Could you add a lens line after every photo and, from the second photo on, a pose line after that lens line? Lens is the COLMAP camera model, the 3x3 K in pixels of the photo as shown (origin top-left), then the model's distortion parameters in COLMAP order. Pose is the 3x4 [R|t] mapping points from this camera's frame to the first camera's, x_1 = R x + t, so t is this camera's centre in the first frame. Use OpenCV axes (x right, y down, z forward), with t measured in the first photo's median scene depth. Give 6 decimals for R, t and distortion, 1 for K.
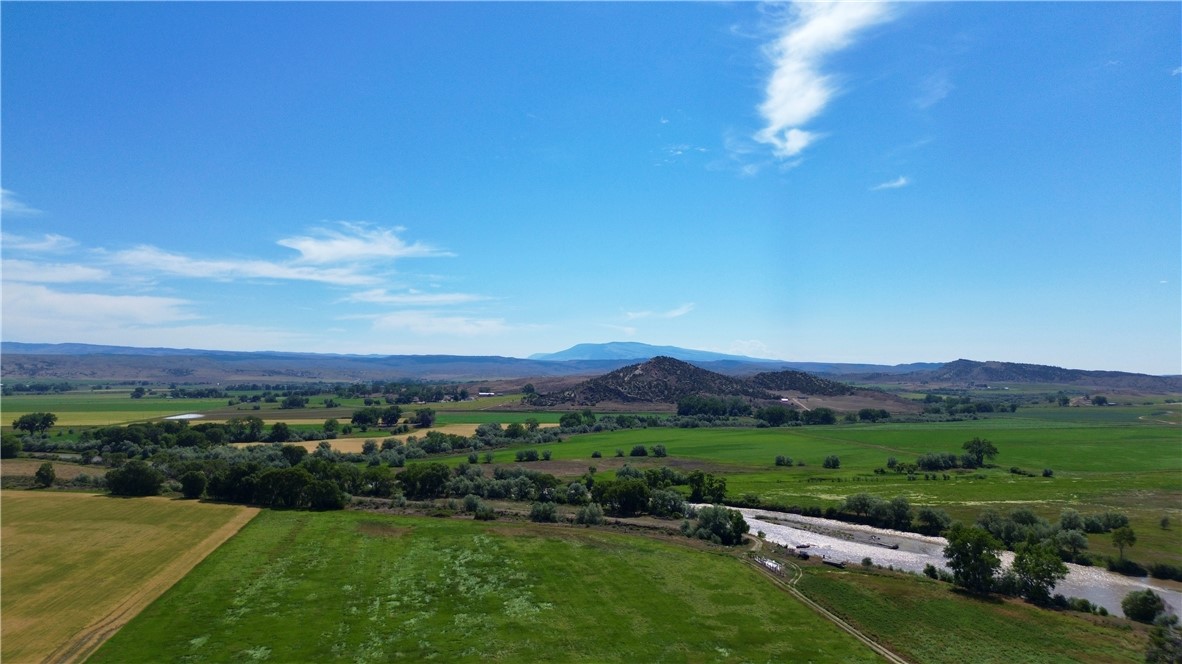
lens RADIAL K [[843.7, 0, 587.4], [0, 843.7, 334.8], [0, 0, 1]] dist [0.078367, -0.081050]
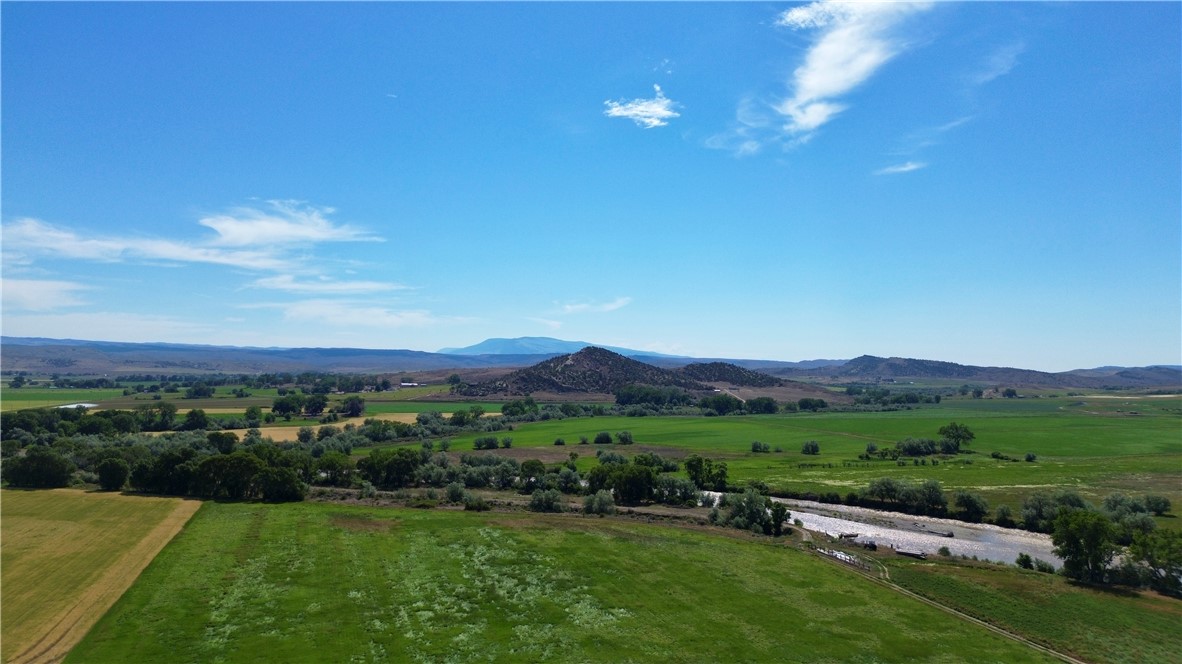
lens RADIAL K [[837.3, 0, 586.9], [0, 837.3, 336.4], [0, 0, 1]] dist [0.081615, -0.083638]
pose [[0.993861, 0.011228, 0.110065, -0.087456], [-0.011894, 0.999915, 0.005393, 0.028171], [-0.109995, -0.006669, 0.993910, 0.110585]]
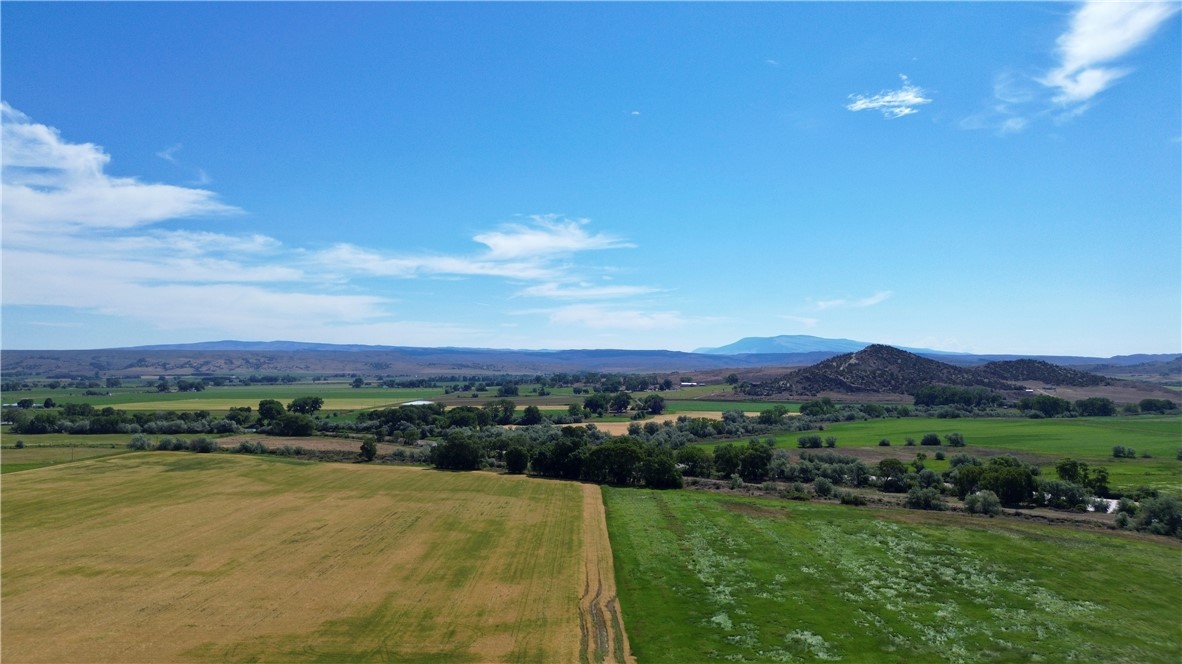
lens RADIAL K [[837.3, 0, 586.9], [0, 837.3, 336.4], [0, 0, 1]] dist [0.081615, -0.083638]
pose [[0.982568, -0.008955, -0.185685, -0.190674], [0.010246, 0.999930, 0.005994, 0.024453], [0.185618, -0.007792, 0.982591, 0.049104]]
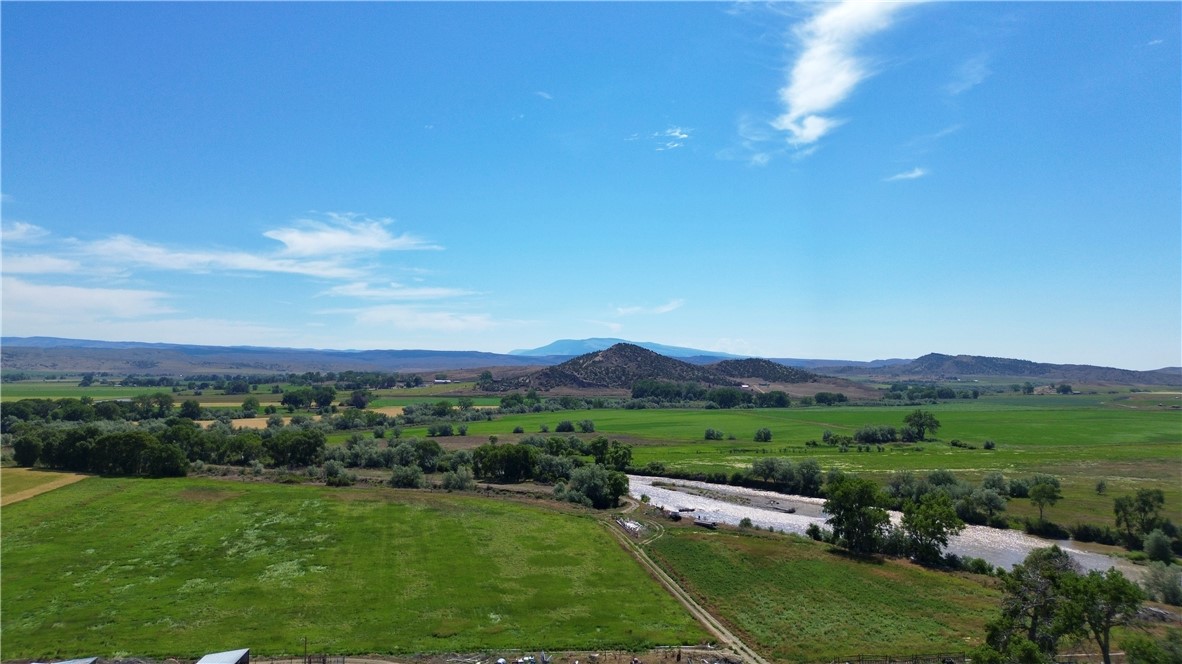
lens RADIAL K [[840.2, 0, 590.6], [0, 840.2, 328.0], [0, 0, 1]] dist [0.084085, -0.090784]
pose [[0.999730, 0.004865, 0.022717, 0.097222], [-0.004725, 0.999970, -0.006211, 0.049025], [-0.022747, 0.006102, 0.999723, 0.098910]]
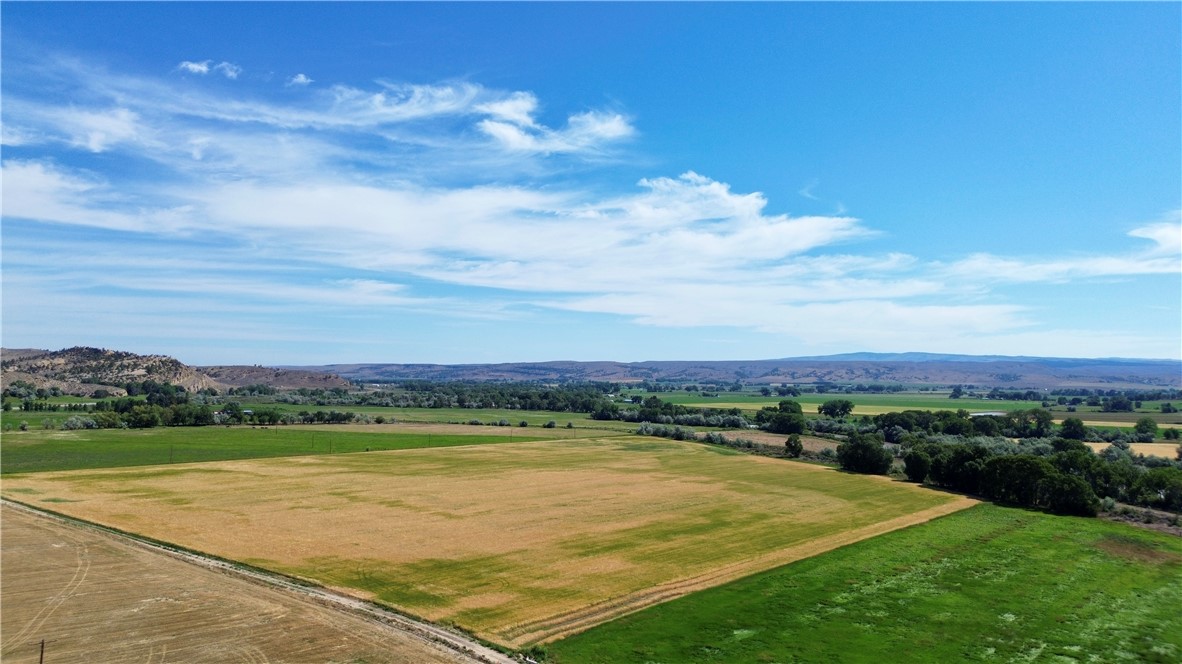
lens RADIAL K [[844.4, 0, 595.2], [0, 844.4, 356.3], [0, 0, 1]] dist [0.080294, -0.086191]
pose [[0.617751, -0.013215, -0.786263, 0.018599], [0.023973, 0.999711, 0.002033, 0.052593], [0.786008, -0.020105, 0.617889, 0.205976]]
